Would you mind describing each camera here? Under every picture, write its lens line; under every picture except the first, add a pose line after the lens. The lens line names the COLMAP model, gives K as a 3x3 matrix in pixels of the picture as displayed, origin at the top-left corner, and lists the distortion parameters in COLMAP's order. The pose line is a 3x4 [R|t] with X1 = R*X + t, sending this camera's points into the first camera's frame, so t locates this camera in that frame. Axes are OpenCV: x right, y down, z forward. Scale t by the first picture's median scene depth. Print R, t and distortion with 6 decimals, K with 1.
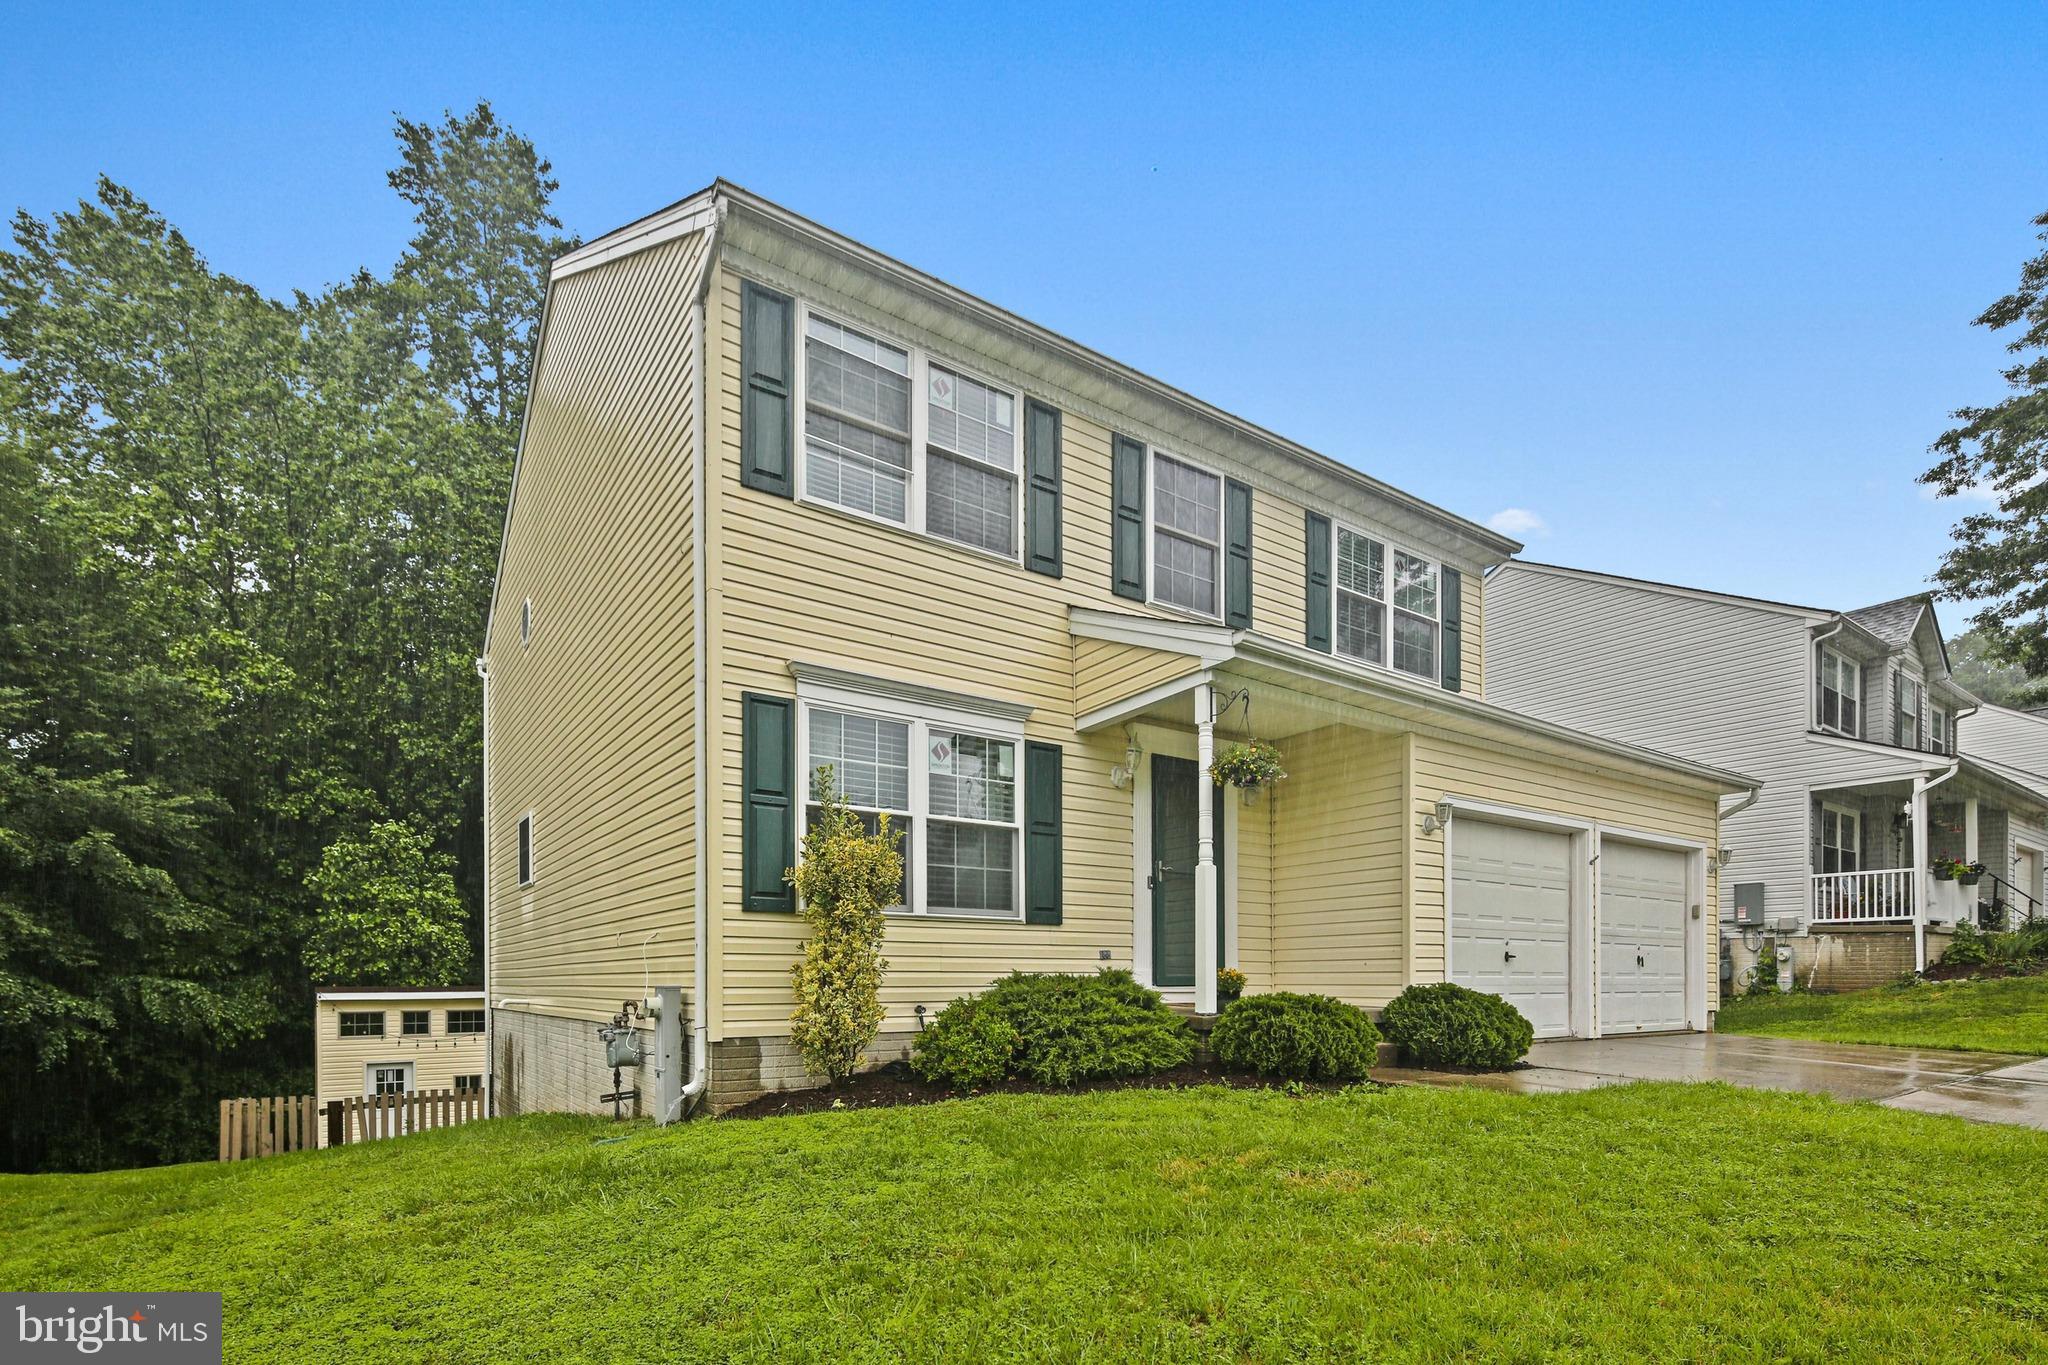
lens RADIAL K [[1005.1, 0, 1023.2], [0, 1005.1, 793.3], [0, 0, 1]] dist [0.003890, 0.000230]
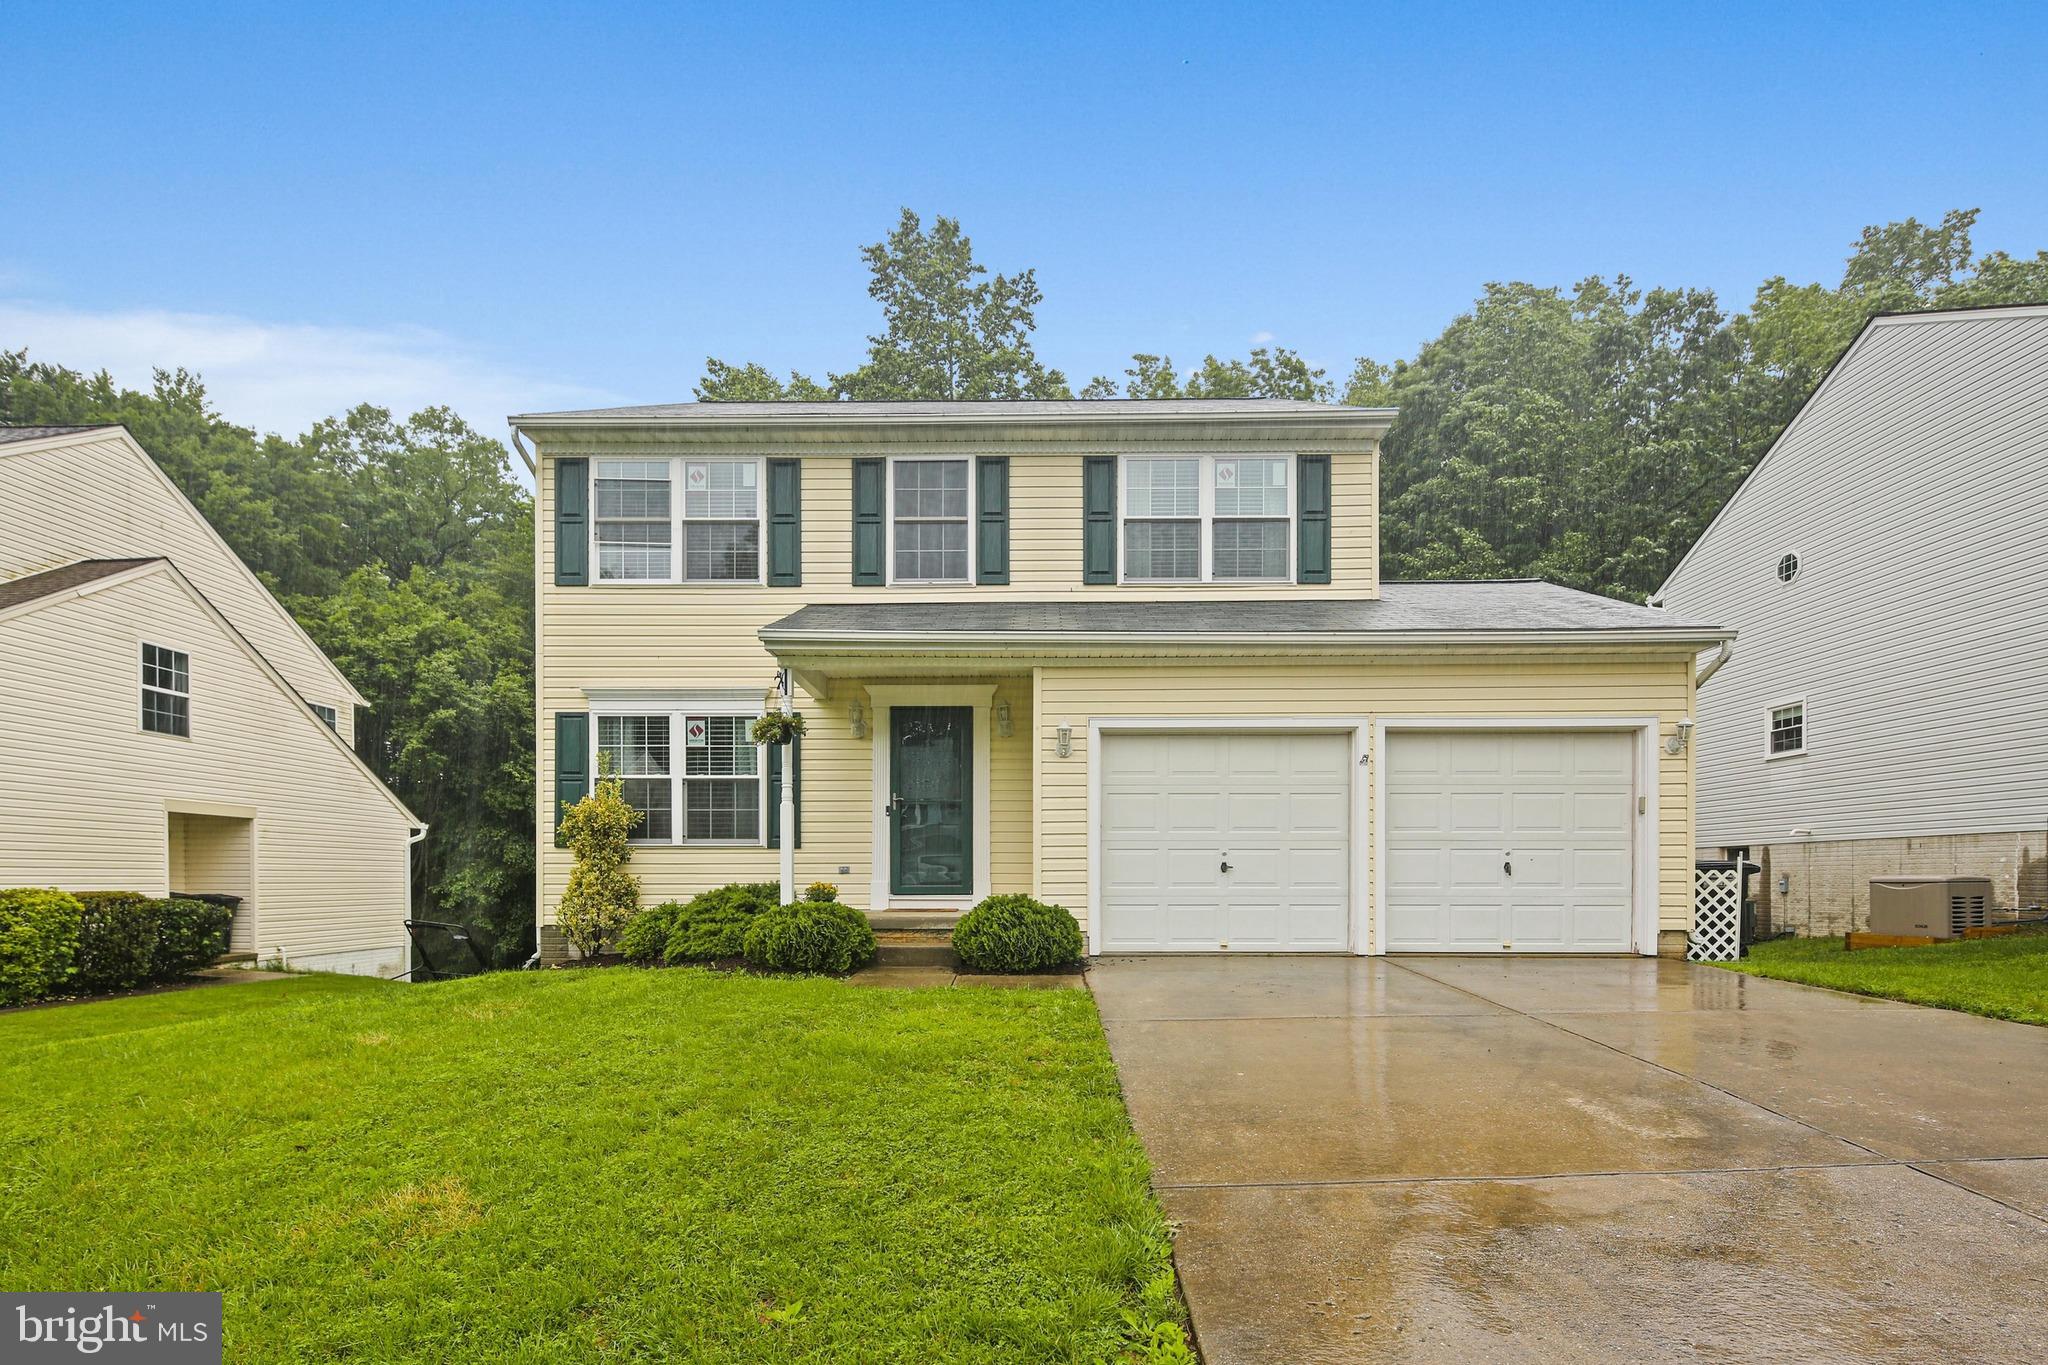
lens RADIAL K [[1010.0, 0, 1024.0], [0, 1010.0, 682.5], [0, 0, 1]] dist [0.005042, 0.000079]
pose [[0.803941, -0.118780, -0.582726, 1.036303], [0.106187, 0.992776, -0.055865, 0.018653], [0.585152, -0.016966, 0.810746, 0.088502]]
